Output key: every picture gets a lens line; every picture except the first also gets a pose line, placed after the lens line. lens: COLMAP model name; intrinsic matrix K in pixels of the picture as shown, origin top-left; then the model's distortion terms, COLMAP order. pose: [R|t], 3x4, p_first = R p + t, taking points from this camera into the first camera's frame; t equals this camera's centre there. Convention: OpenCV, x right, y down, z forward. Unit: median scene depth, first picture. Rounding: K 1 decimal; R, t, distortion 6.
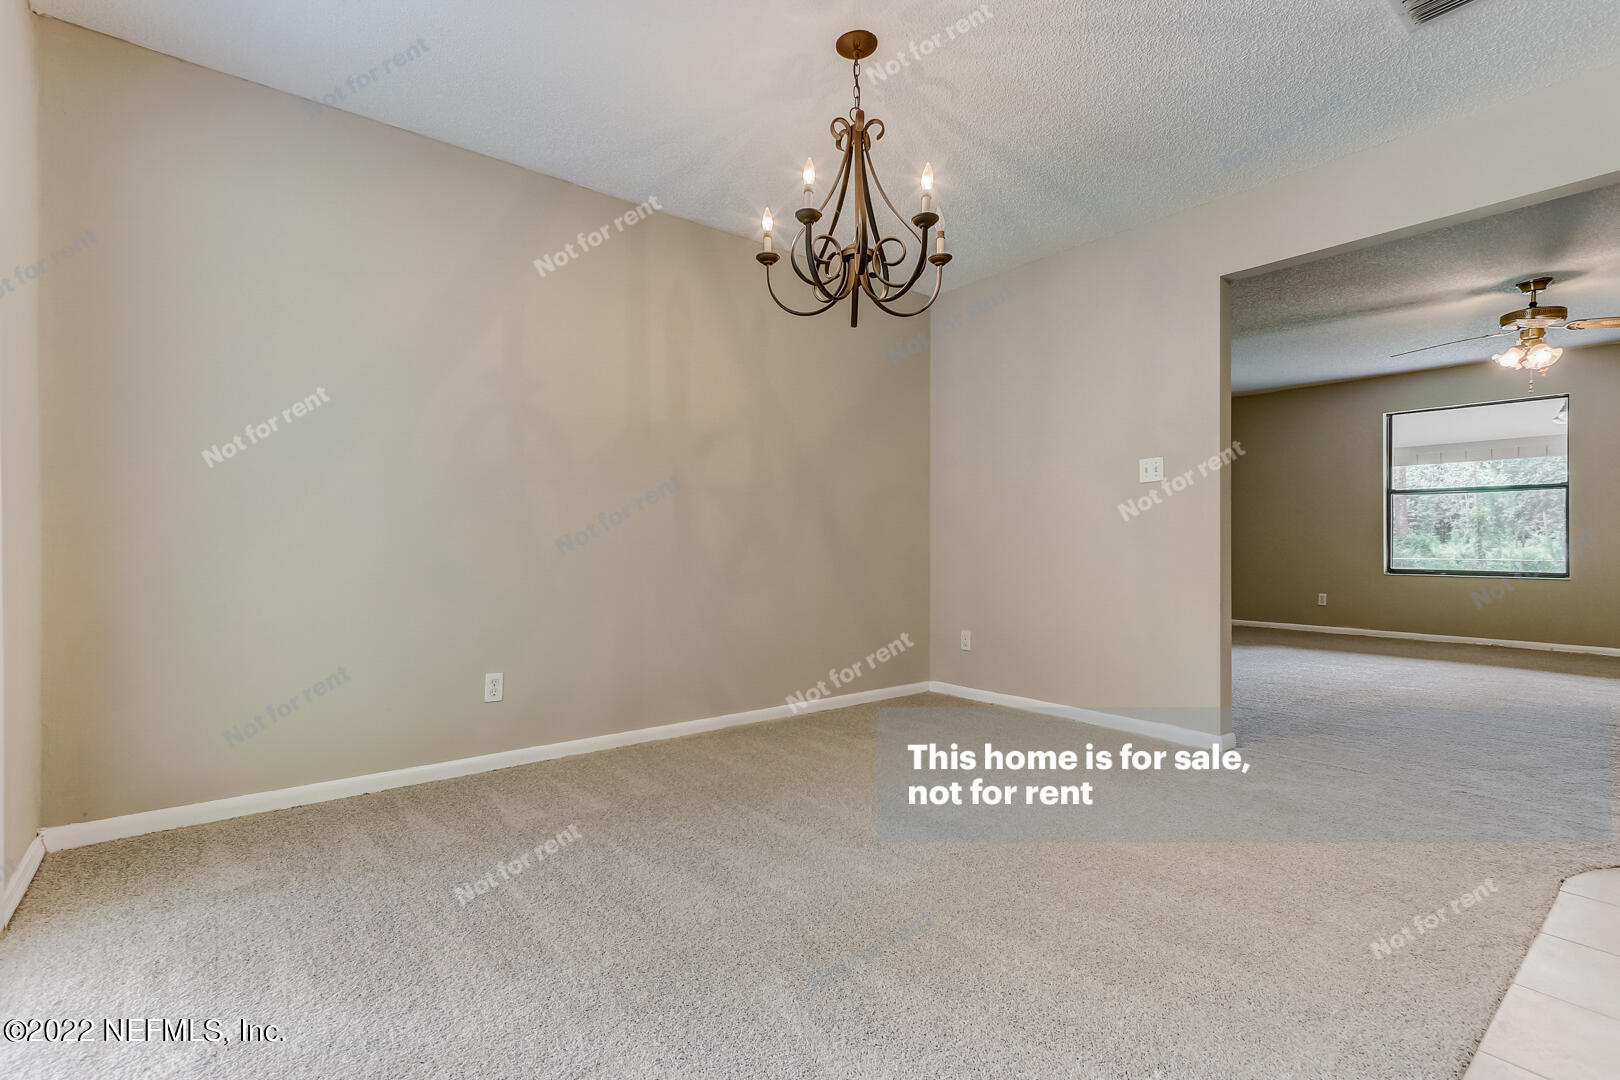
lens RADIAL K [[751.7, 0, 810.5], [0, 751.7, 535.5], [0, 0, 1]] dist [0.004755, 0.003927]
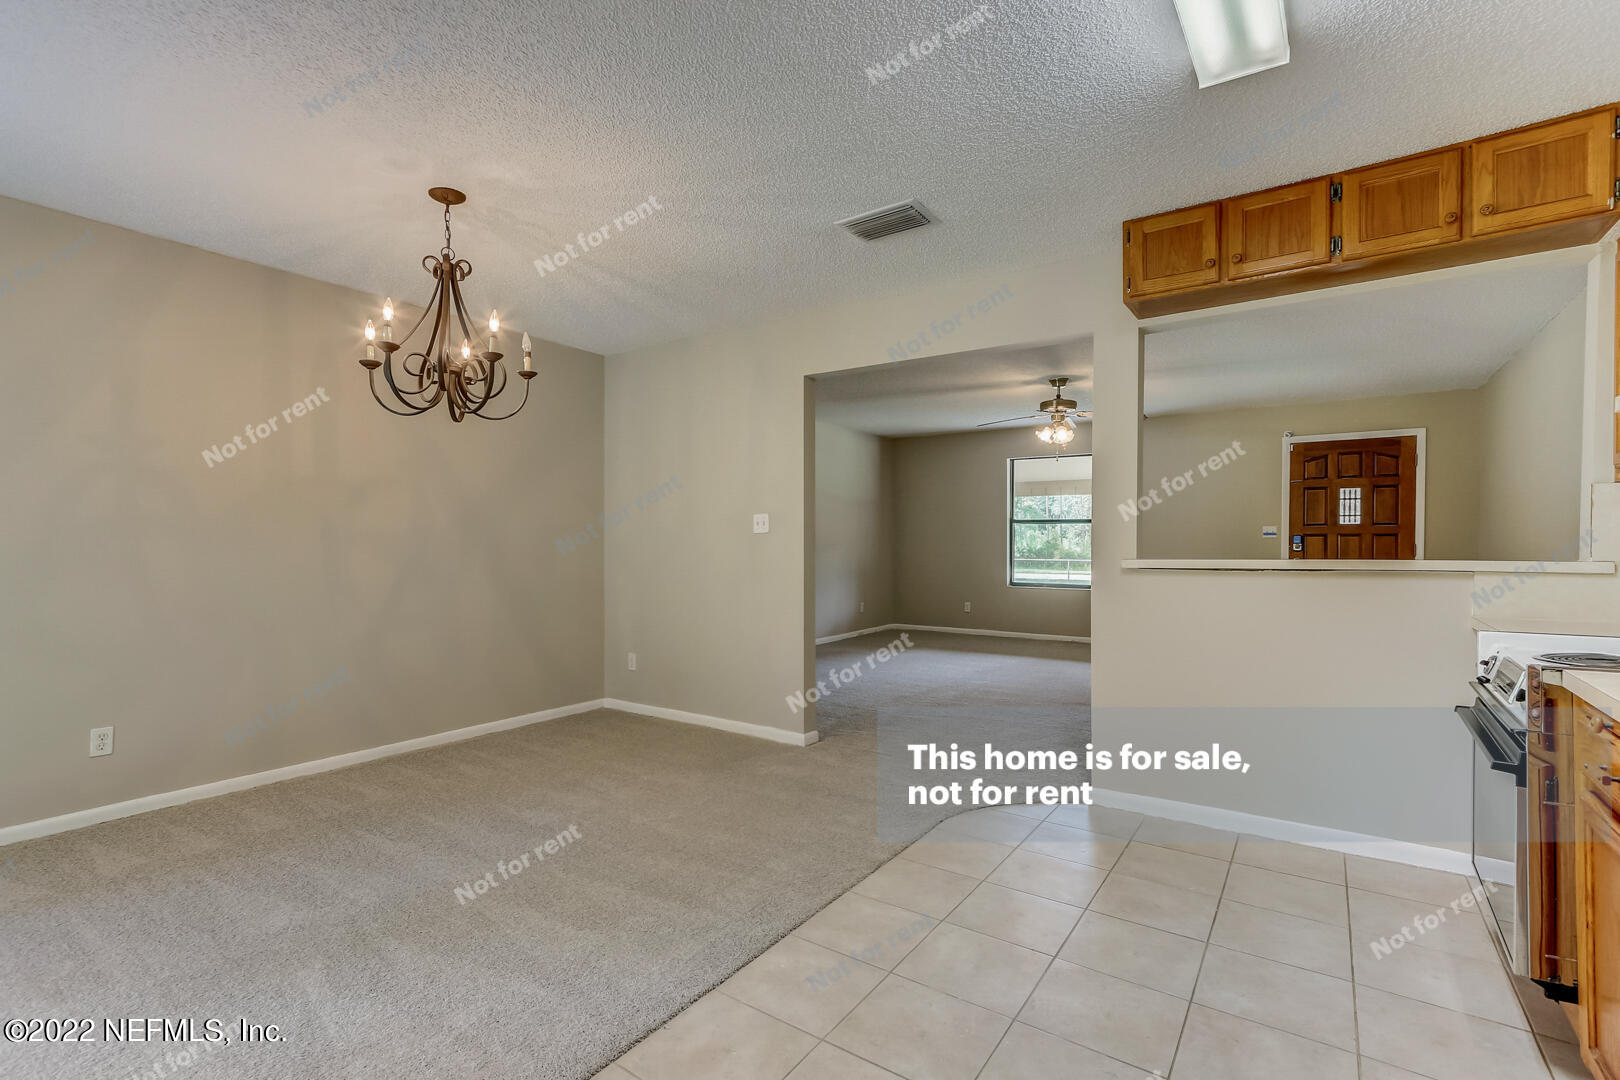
lens RADIAL K [[751.7, 0, 808.9], [0, 751.7, 542.6], [0, 0, 1]] dist [0.004755, 0.003927]
pose [[0.959532, -0.000195, 0.281598, 0.200847], [-0.003207, 0.999927, 0.011623, -0.079355], [-0.281580, -0.012056, 0.959462, -0.240760]]
